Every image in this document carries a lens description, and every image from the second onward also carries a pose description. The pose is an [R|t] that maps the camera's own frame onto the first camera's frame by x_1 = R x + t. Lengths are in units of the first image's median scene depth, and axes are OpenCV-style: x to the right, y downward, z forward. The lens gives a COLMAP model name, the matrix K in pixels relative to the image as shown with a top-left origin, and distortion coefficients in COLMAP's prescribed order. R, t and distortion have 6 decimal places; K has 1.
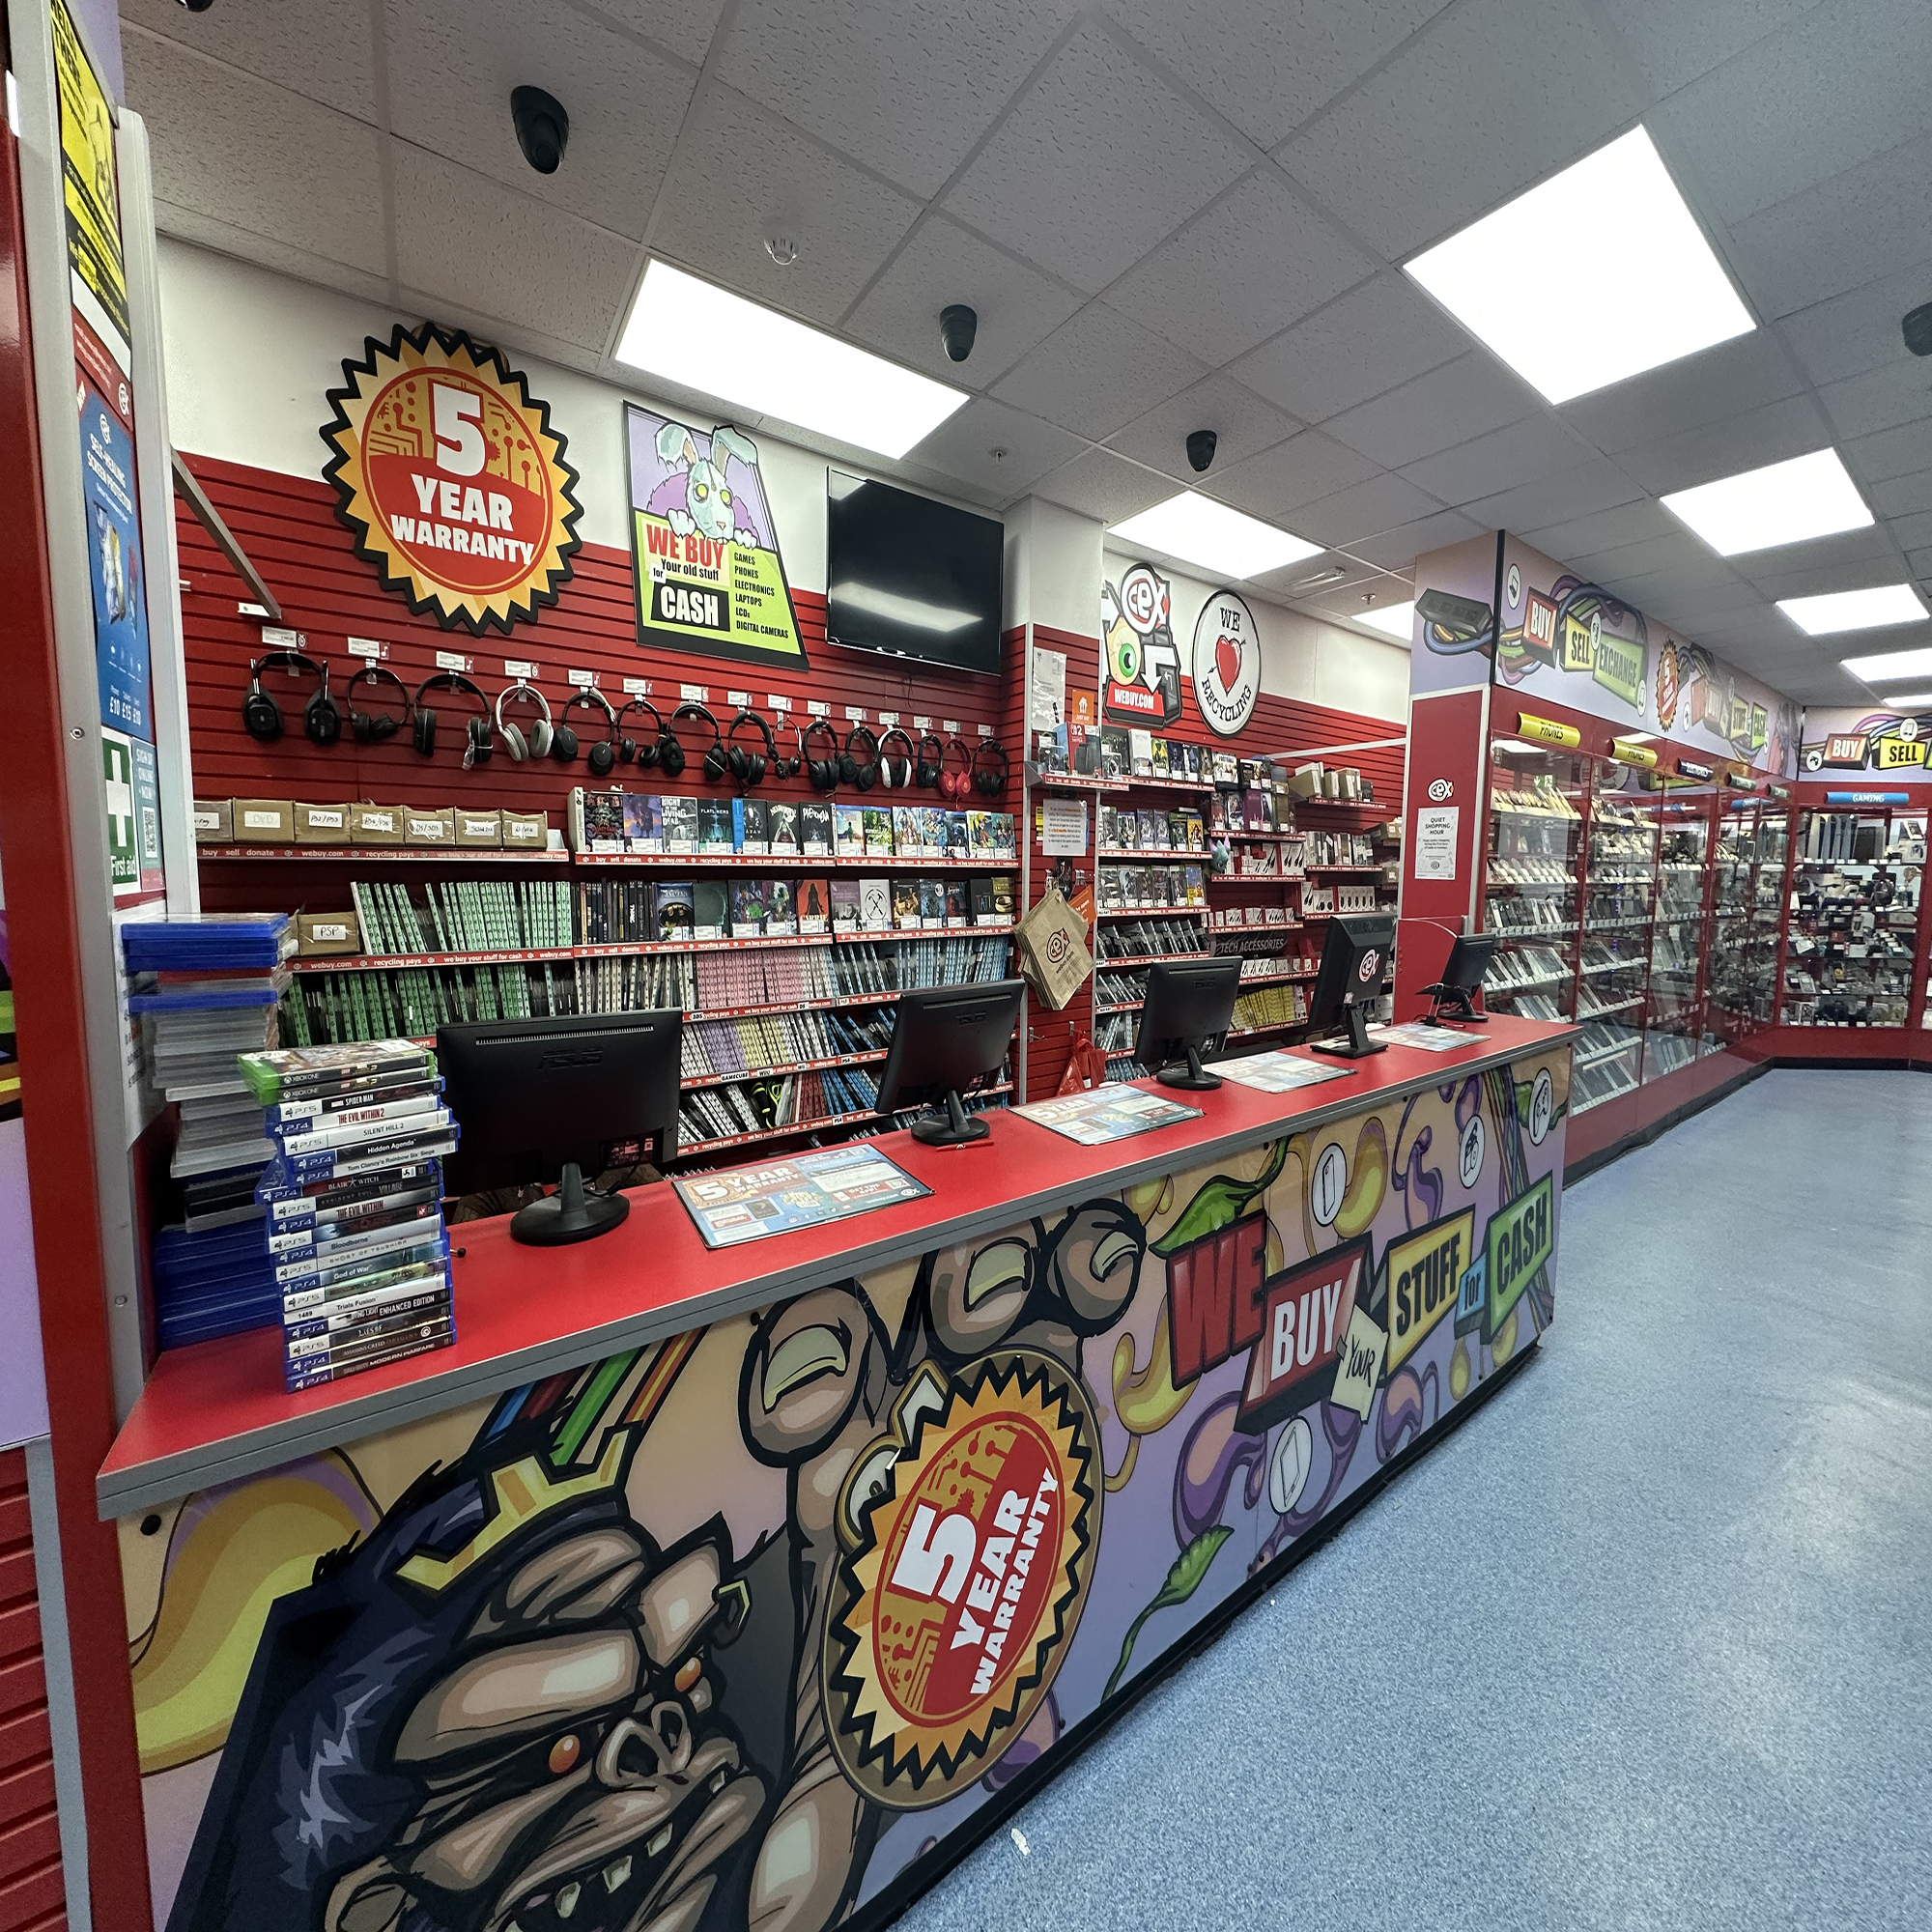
lens RADIAL K [[777.1, 0, 963.4], [0, 777.1, 899.5], [0, 0, 1]] dist [0.001453, 0.000101]
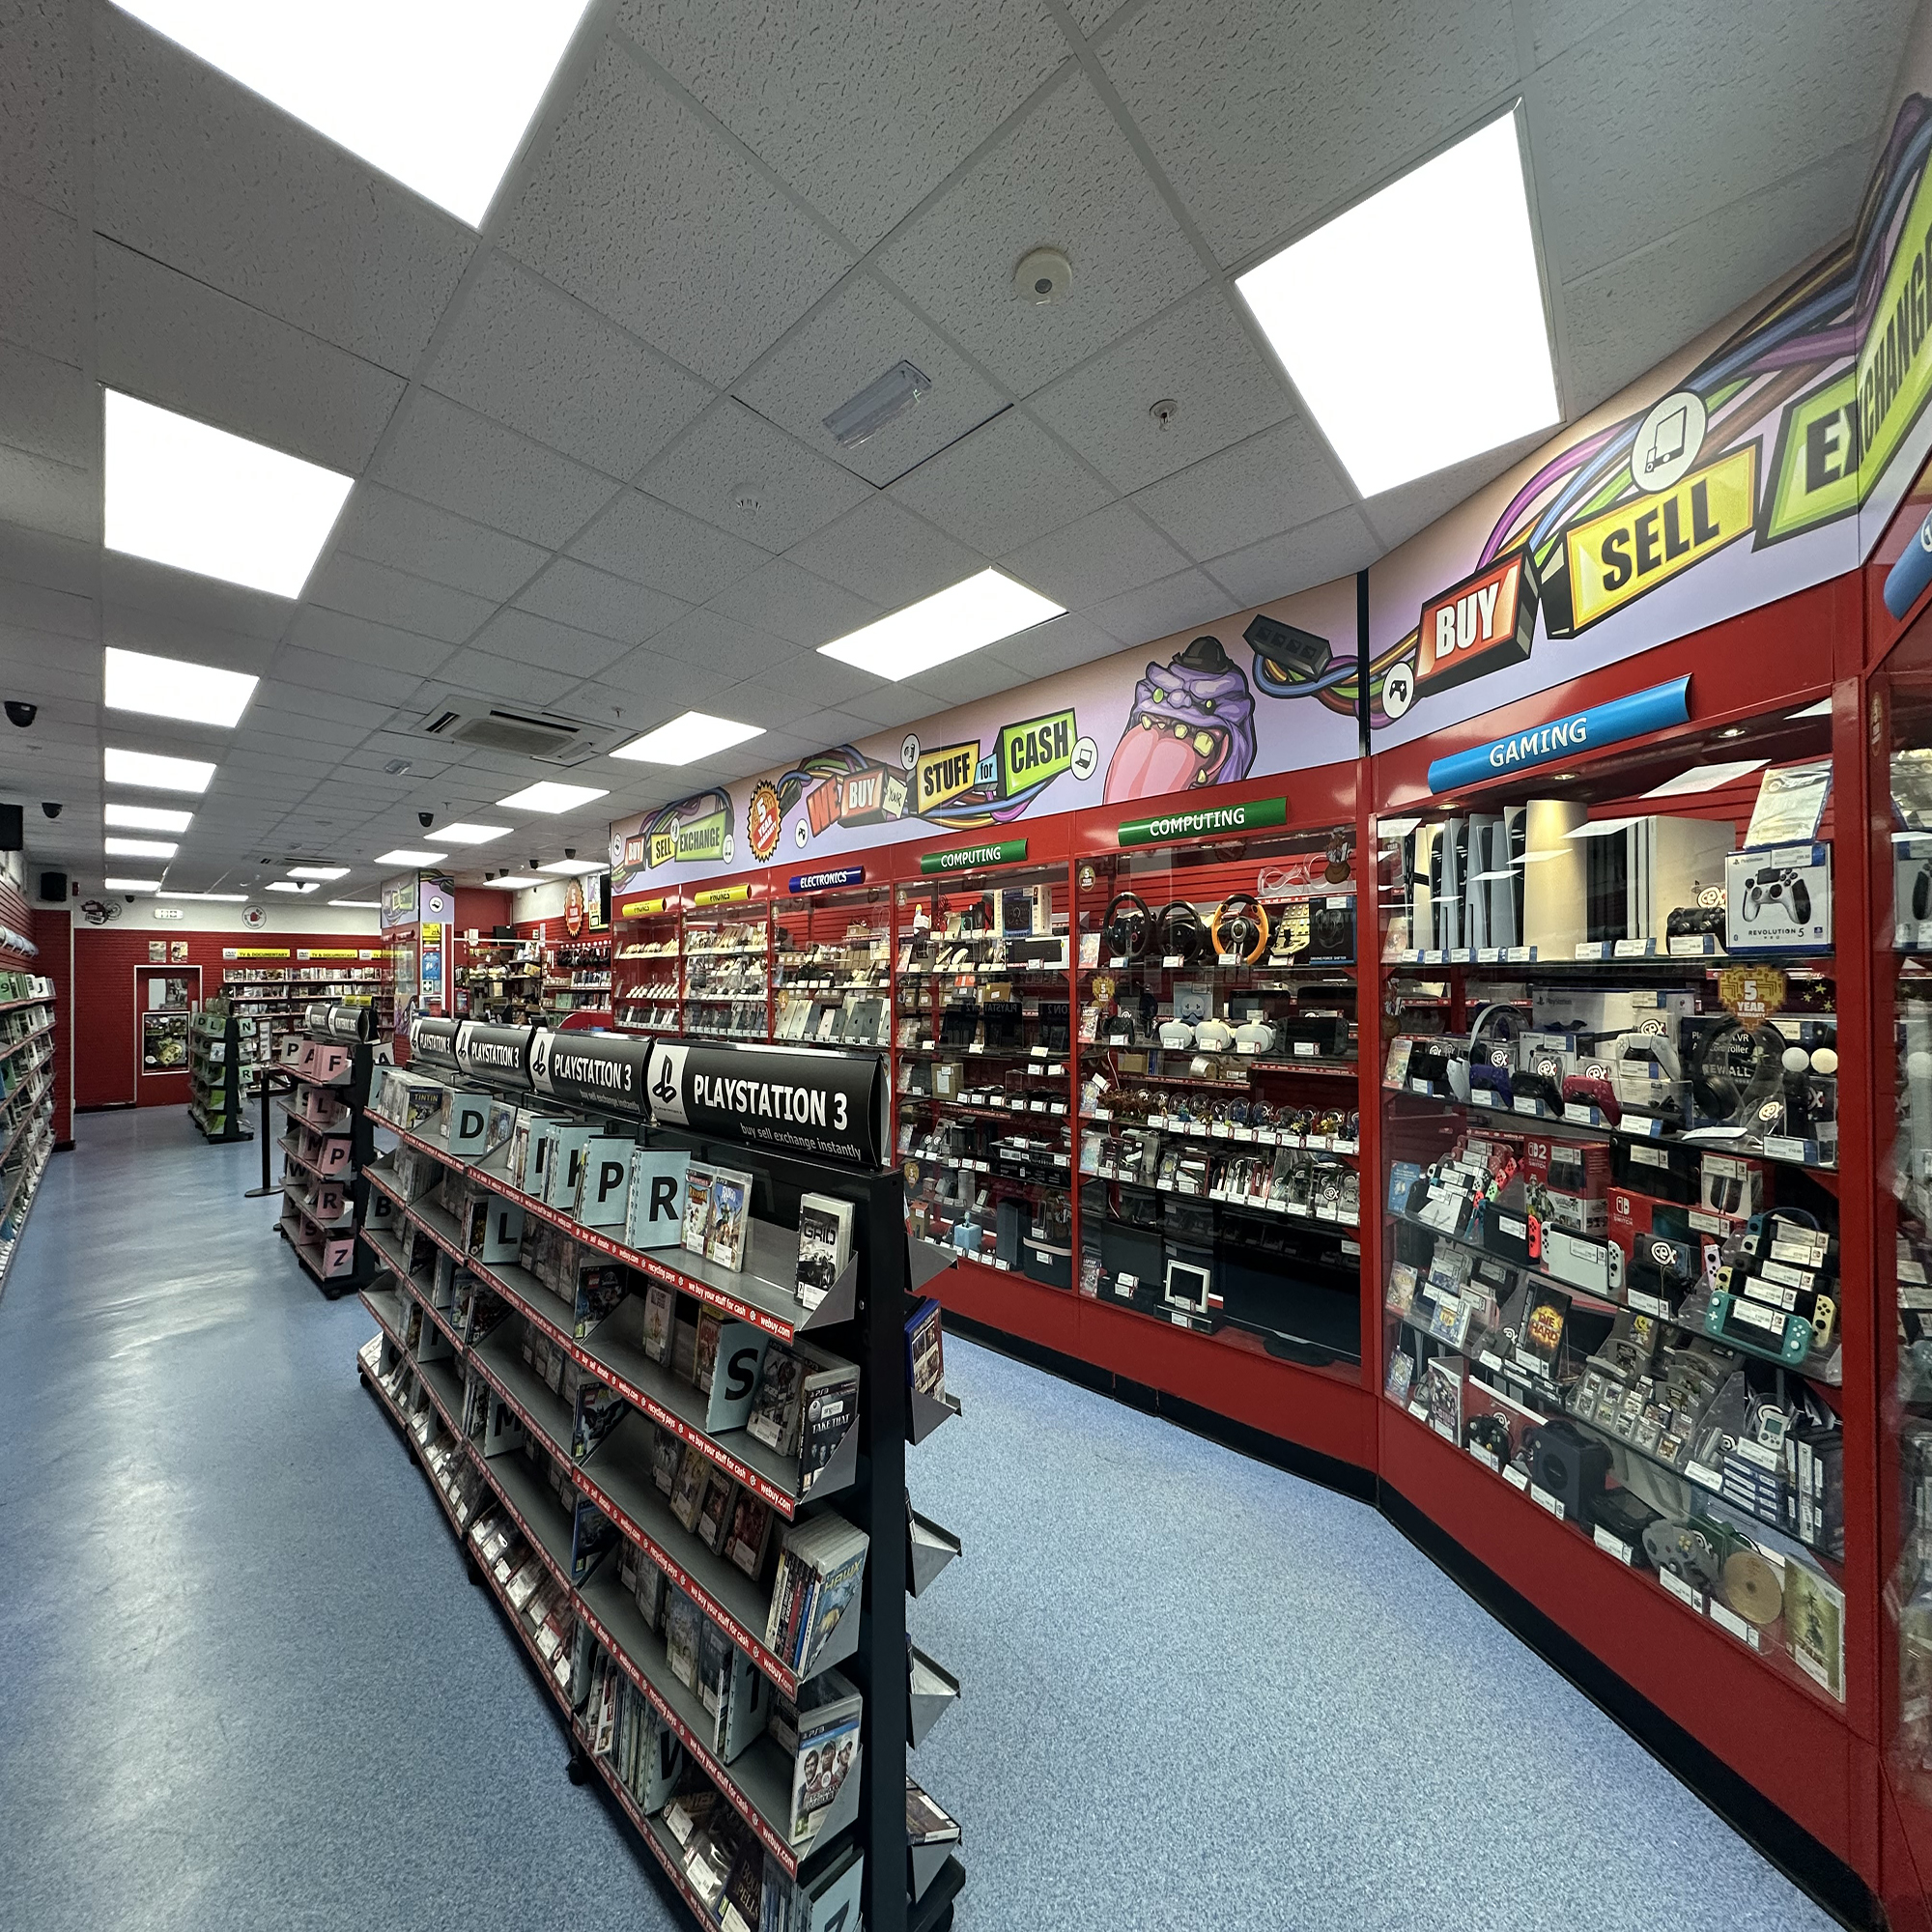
lens RADIAL K [[762.7, 0, 966.7], [0, 762.7, 953.7], [0, 0, 1]] dist [0.000623, 0.000037]
pose [[0.236106, -0.049855, -0.970447, 1.393644], [-0.032729, 0.997708, -0.059219, -0.023858], [0.971176, 0.045743, 0.233934, 0.719274]]
